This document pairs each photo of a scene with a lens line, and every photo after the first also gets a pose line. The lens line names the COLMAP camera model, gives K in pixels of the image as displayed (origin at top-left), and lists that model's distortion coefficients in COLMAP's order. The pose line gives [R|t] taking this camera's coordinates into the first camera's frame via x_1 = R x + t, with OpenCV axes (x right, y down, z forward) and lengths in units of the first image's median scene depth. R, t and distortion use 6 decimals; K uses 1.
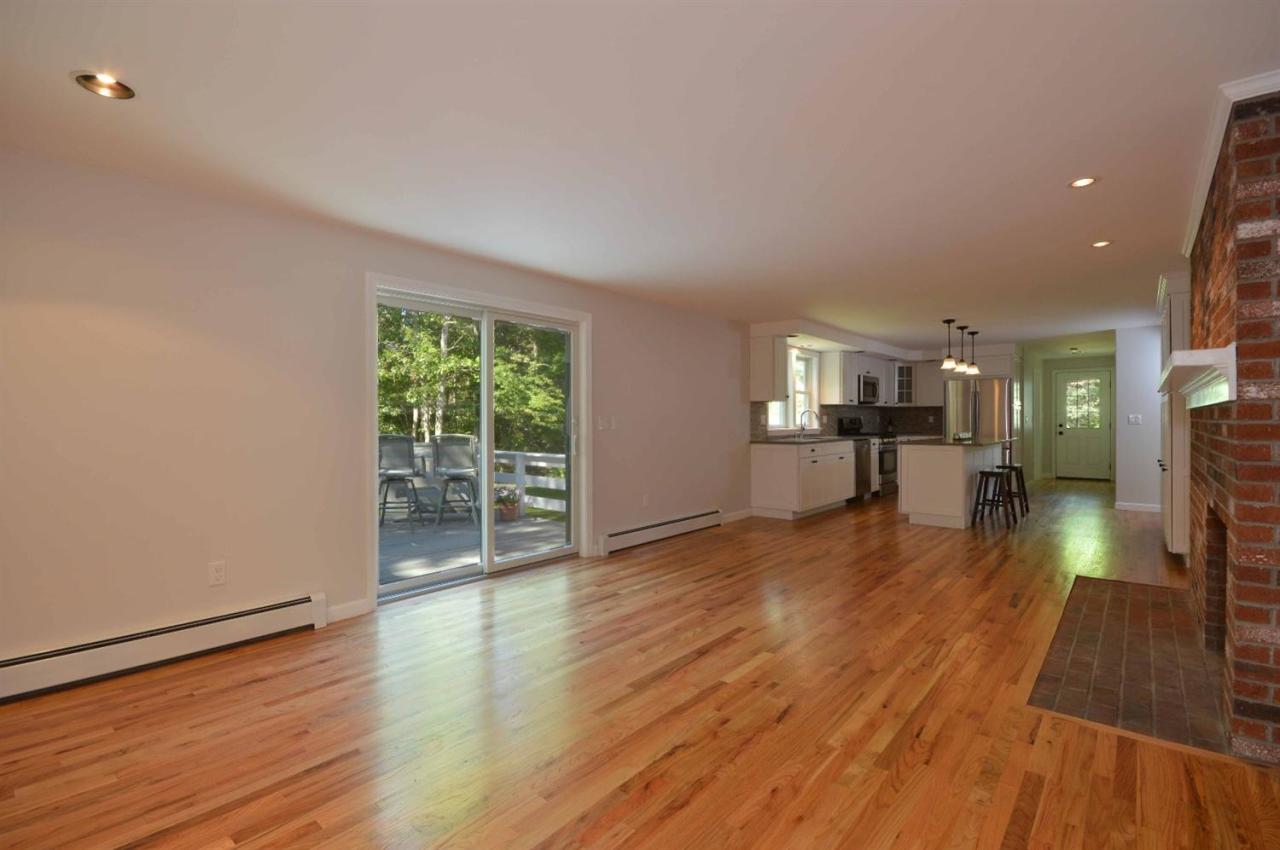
lens RADIAL K [[574.6, 0, 636.1], [0, 574.6, 425.3], [0, 0, 1]] dist [-0.003114, -0.001311]
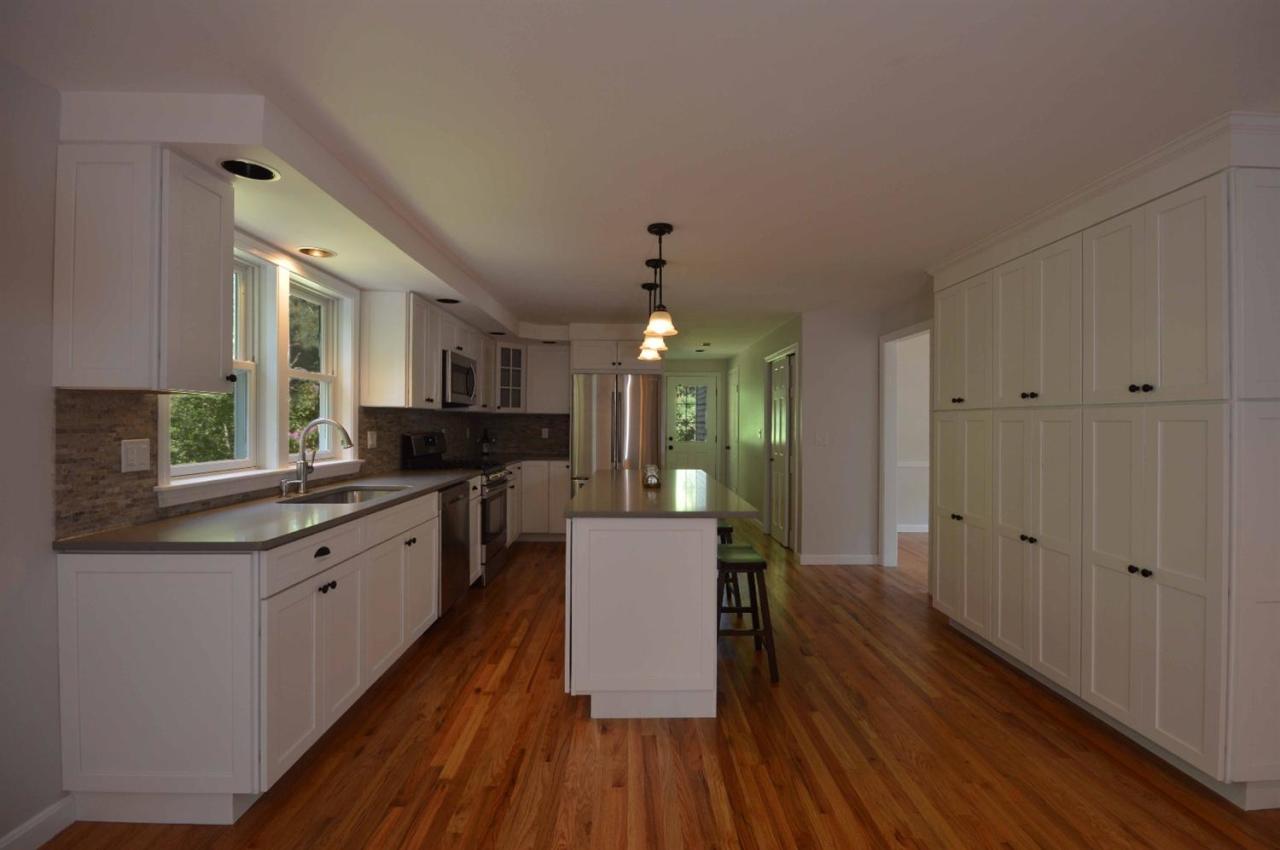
lens RADIAL K [[574.6, 0, 648.8], [0, 574.6, 425.9], [0, 0, 1]] dist [-0.003114, -0.001311]
pose [[0.730784, 0.003041, 0.682603, 0.391645], [-0.001257, 0.999994, -0.003109, -0.043956], [-0.682608, 0.001413, 0.730783, 1.133357]]
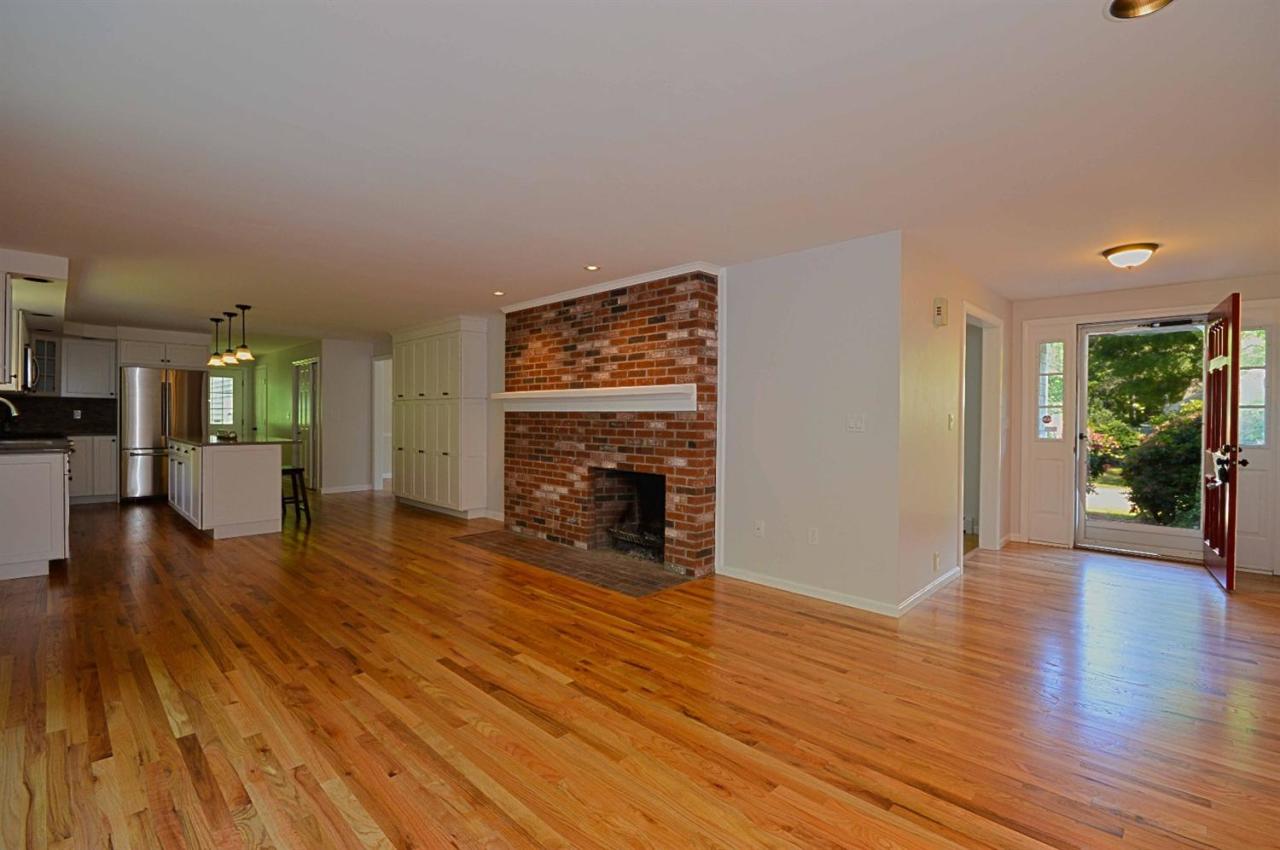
lens RADIAL K [[574.6, 0, 646.9], [0, 574.6, 425.7], [0, 0, 1]] dist [-0.003114, -0.001311]
pose [[0.044464, -0.009648, 0.998964, -0.548527], [0.001151, 0.999953, 0.009606, -0.004742], [-0.999010, 0.000723, 0.044473, 0.544700]]
